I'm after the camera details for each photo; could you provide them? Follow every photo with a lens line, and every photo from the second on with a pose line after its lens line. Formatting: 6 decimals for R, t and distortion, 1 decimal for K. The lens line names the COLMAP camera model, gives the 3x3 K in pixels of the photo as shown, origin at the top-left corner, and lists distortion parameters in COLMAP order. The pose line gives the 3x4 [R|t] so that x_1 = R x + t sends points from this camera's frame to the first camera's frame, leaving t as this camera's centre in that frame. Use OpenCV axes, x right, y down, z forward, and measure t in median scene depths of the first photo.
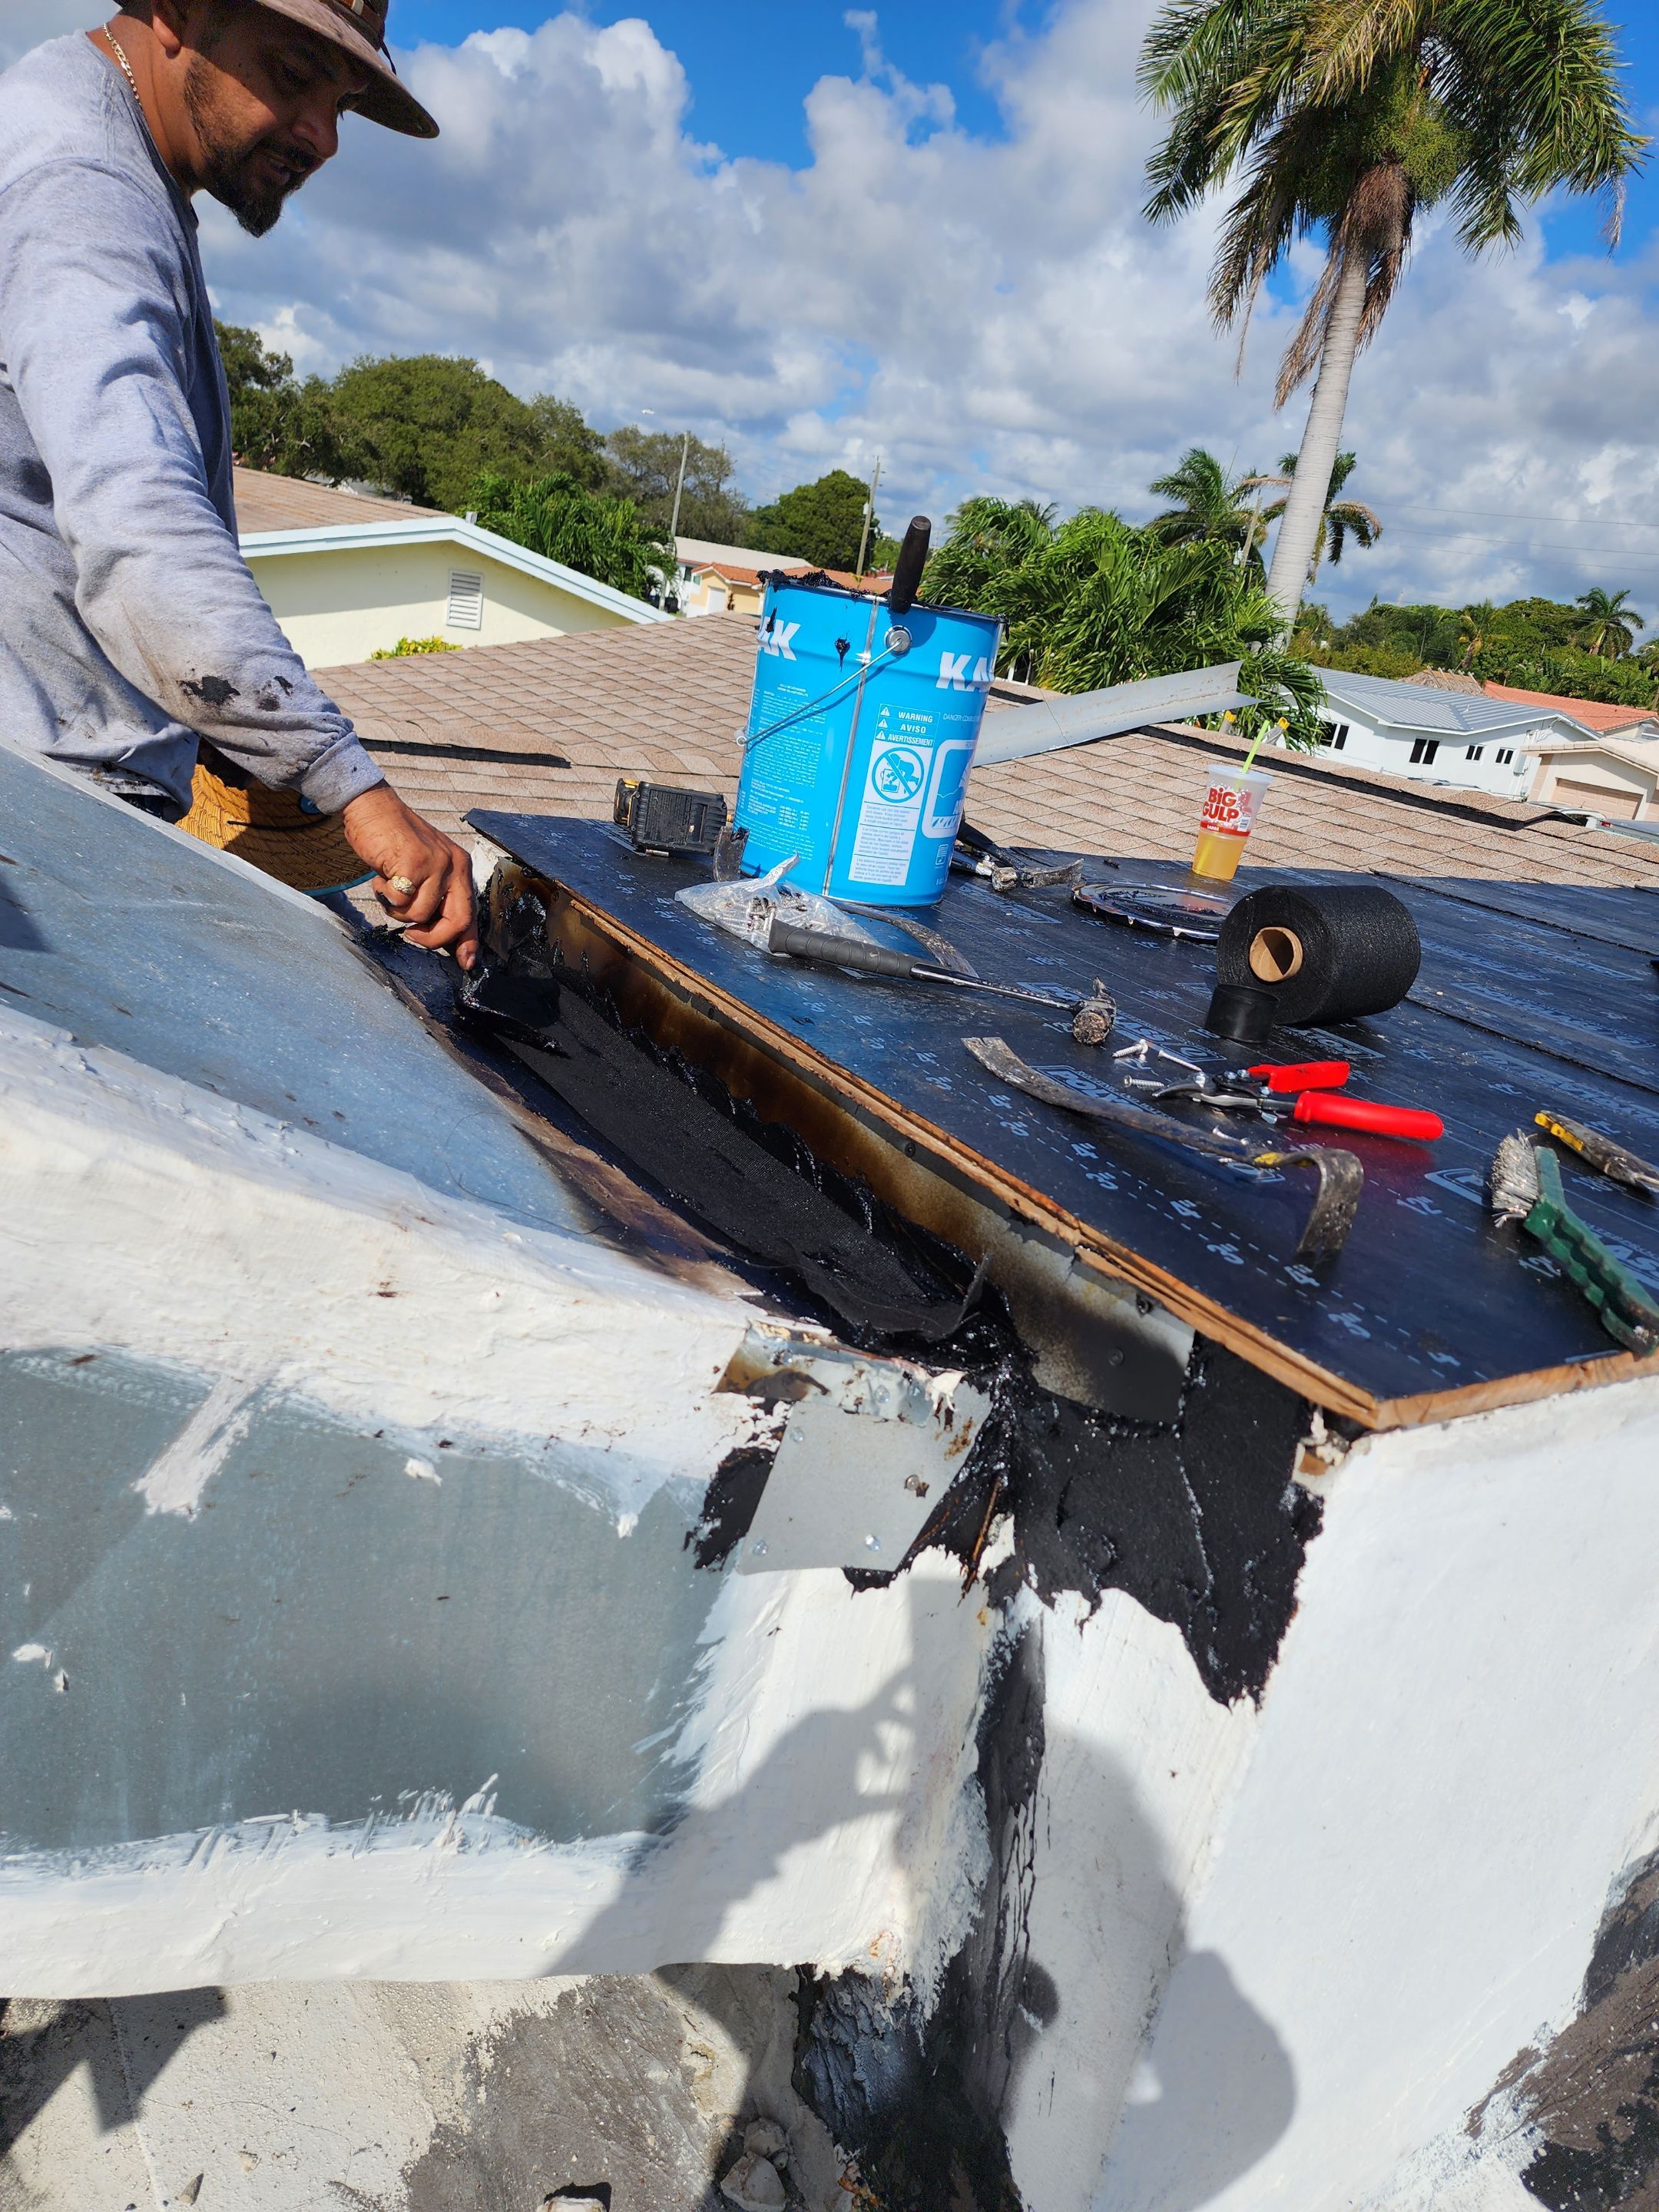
lens RADIAL K [[1485.2, 0, 817.5], [0, 1485.2, 1106.0], [0, 0, 1]] dist [0.074096, -0.069906]
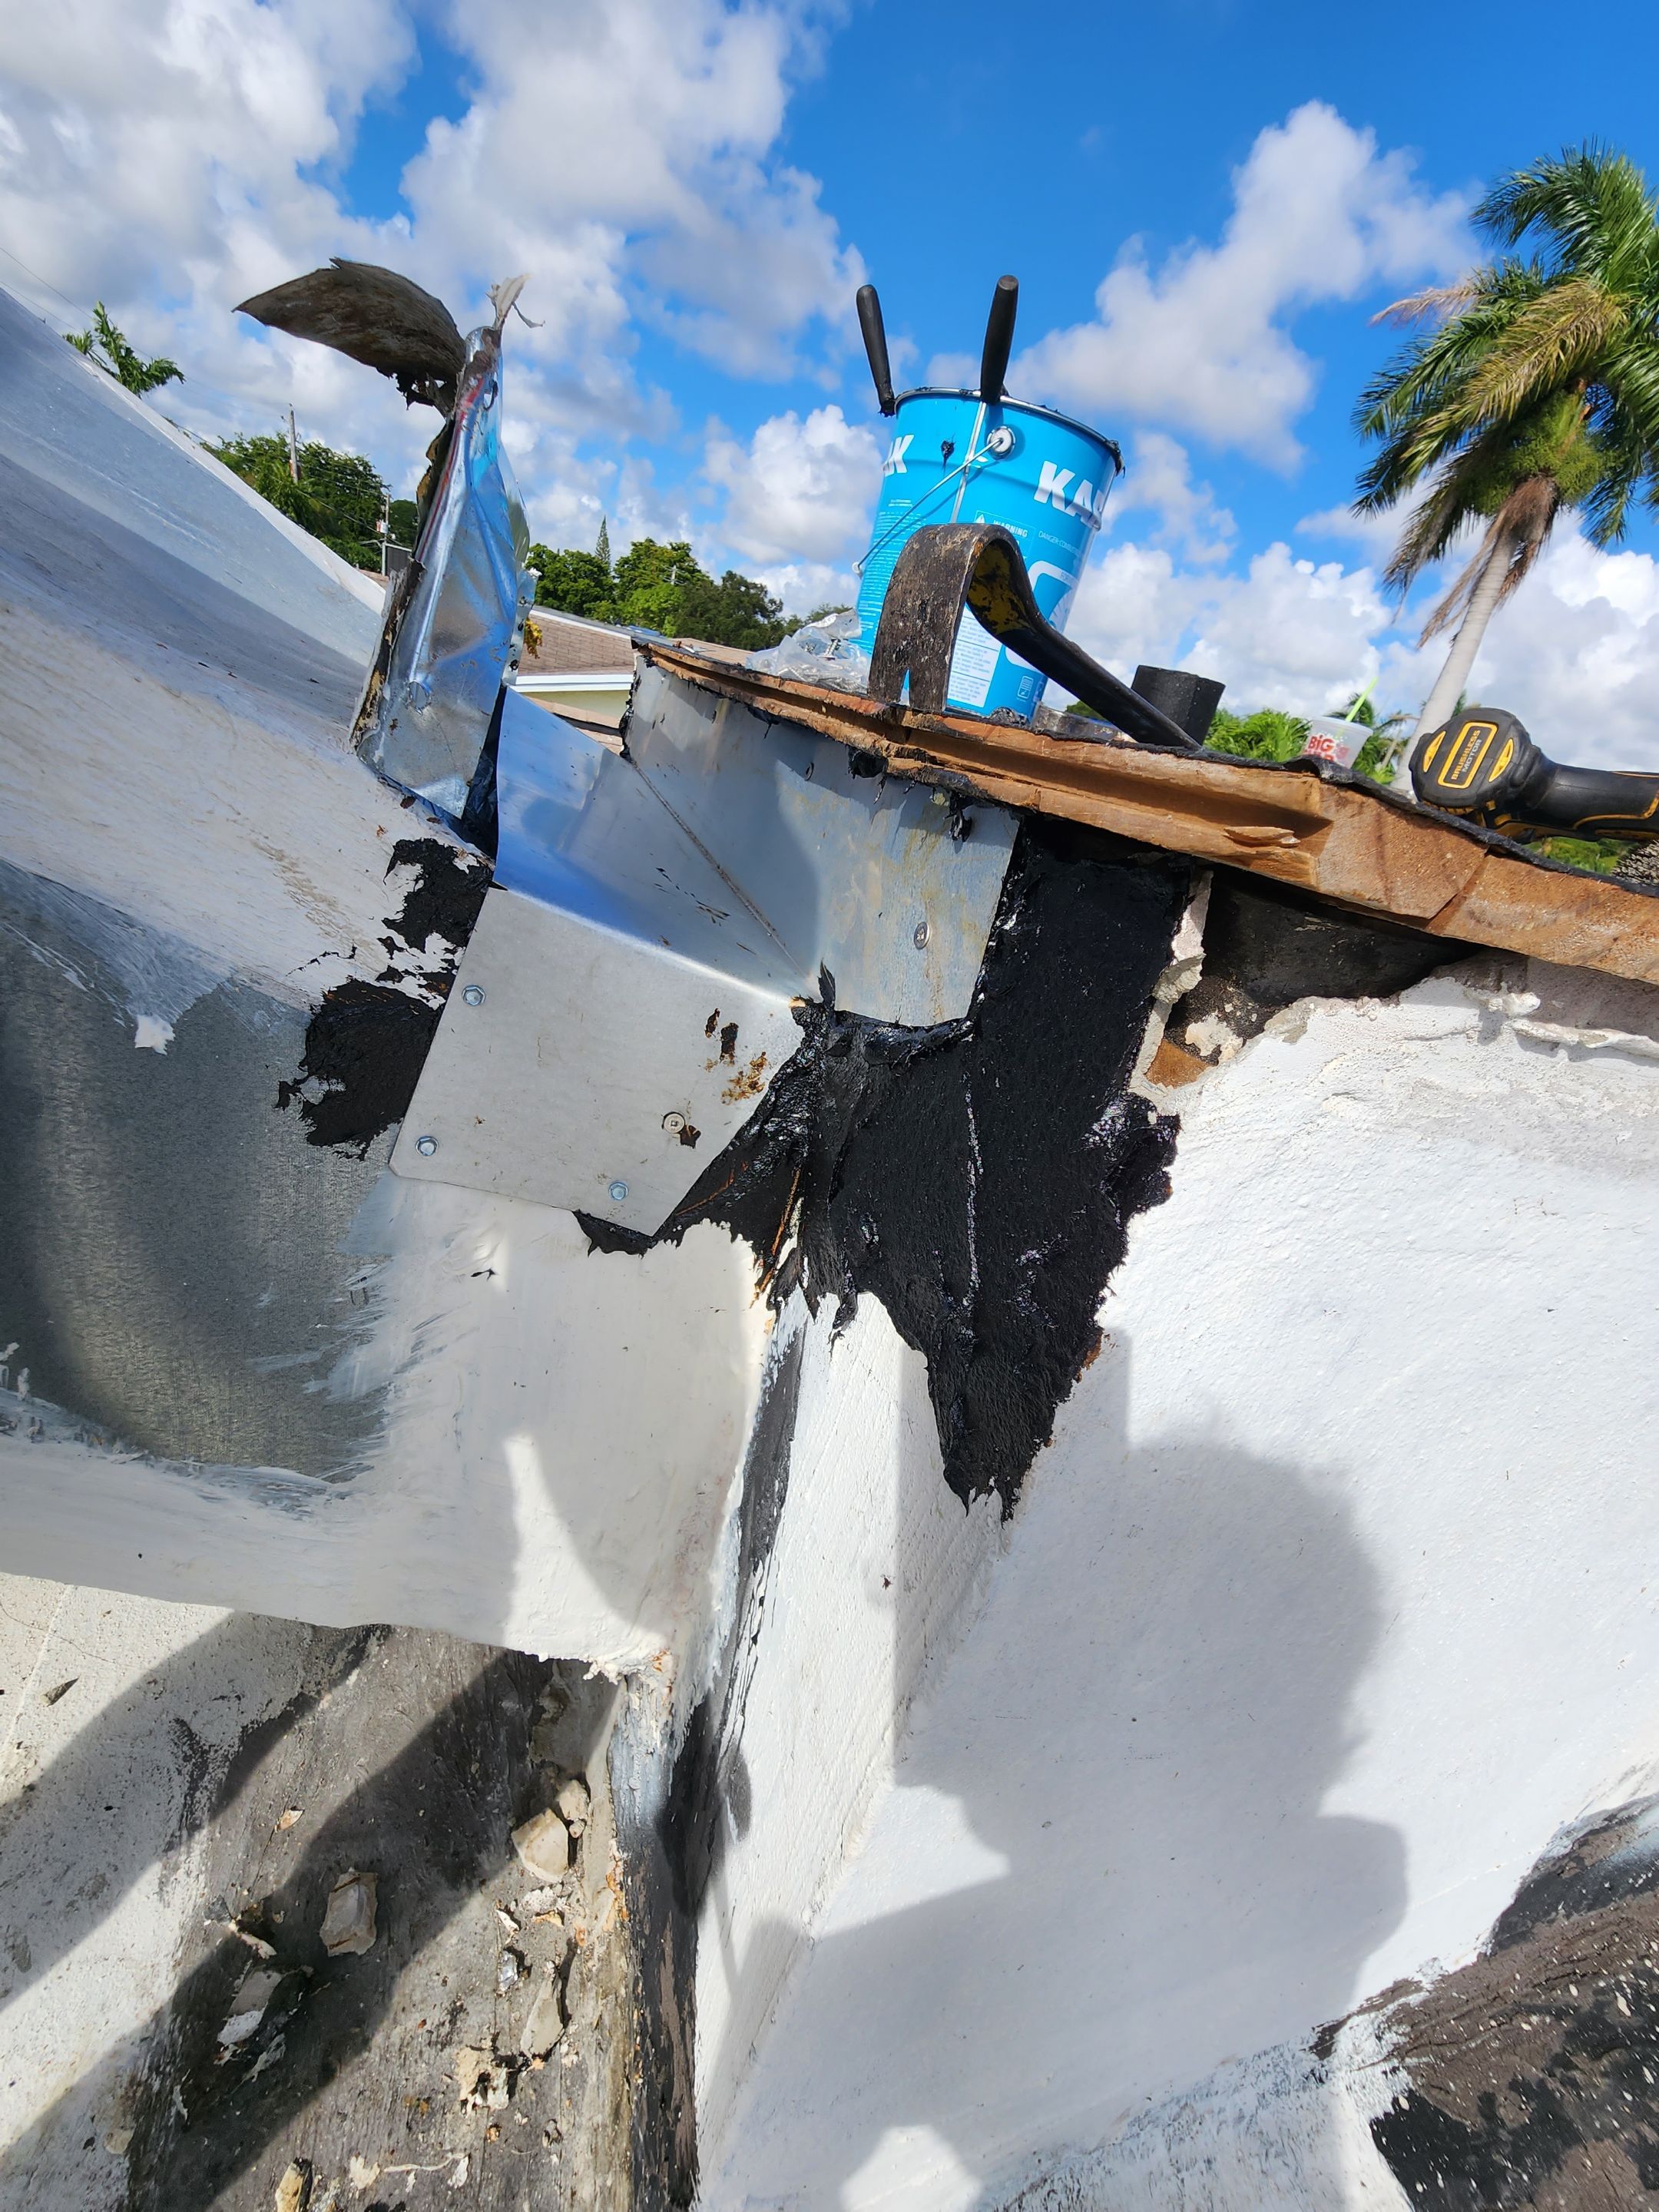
lens RADIAL K [[915.7, 0, 830.0], [0, 915.7, 1111.2], [0, 0, 1]] dist [-0.001474, -0.000189]
pose [[0.964928, 0.162637, -0.206065, 0.195711], [-0.155319, 0.986531, 0.051317, 0.175747], [0.211636, -0.017512, 0.977192, 0.470494]]
